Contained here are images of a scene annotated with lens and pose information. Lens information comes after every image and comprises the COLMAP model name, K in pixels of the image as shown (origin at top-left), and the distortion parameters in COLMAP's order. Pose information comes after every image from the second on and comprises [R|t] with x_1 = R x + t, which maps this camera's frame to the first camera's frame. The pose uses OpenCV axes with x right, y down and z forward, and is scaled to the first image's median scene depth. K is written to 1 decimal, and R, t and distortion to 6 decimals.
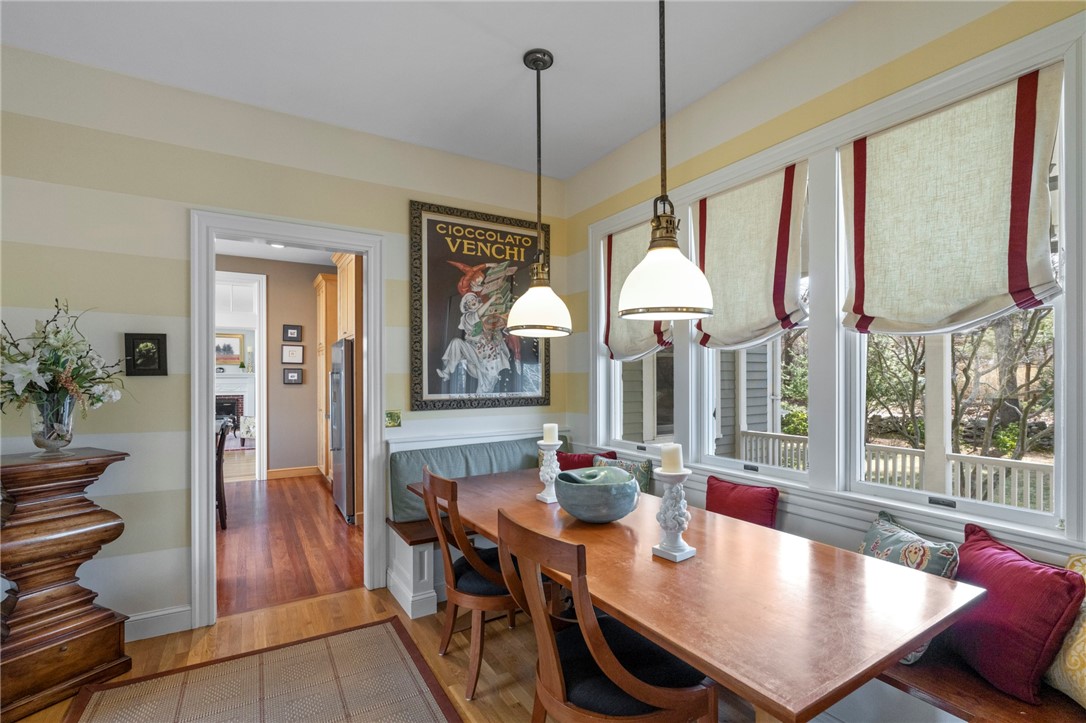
lens RADIAL K [[491.3, 0, 540.5], [0, 491.3, 373.1], [0, 0, 1]] dist [-0.004445, 0.001370]
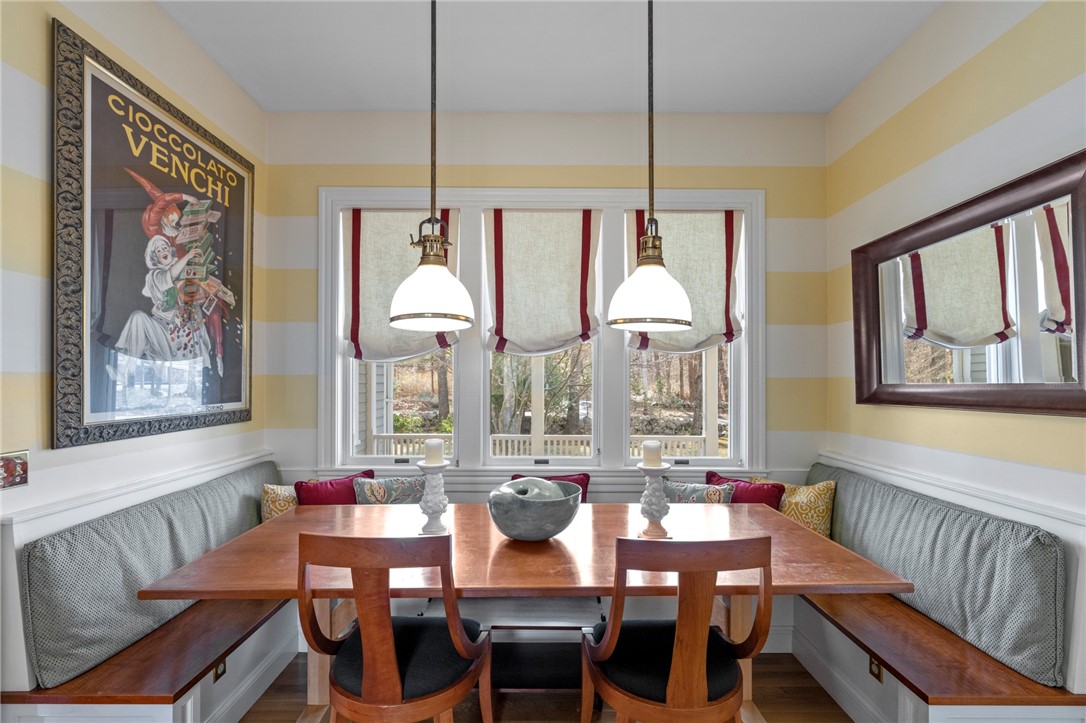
lens RADIAL K [[491.3, 0, 540.5], [0, 491.3, 373.1], [0, 0, 1]] dist [-0.004445, 0.001370]
pose [[0.515277, 0.015785, 0.856878, -0.407366], [-0.008276, 0.999875, -0.013442, 0.003466], [-0.856984, -0.000165, 0.515343, 0.314019]]
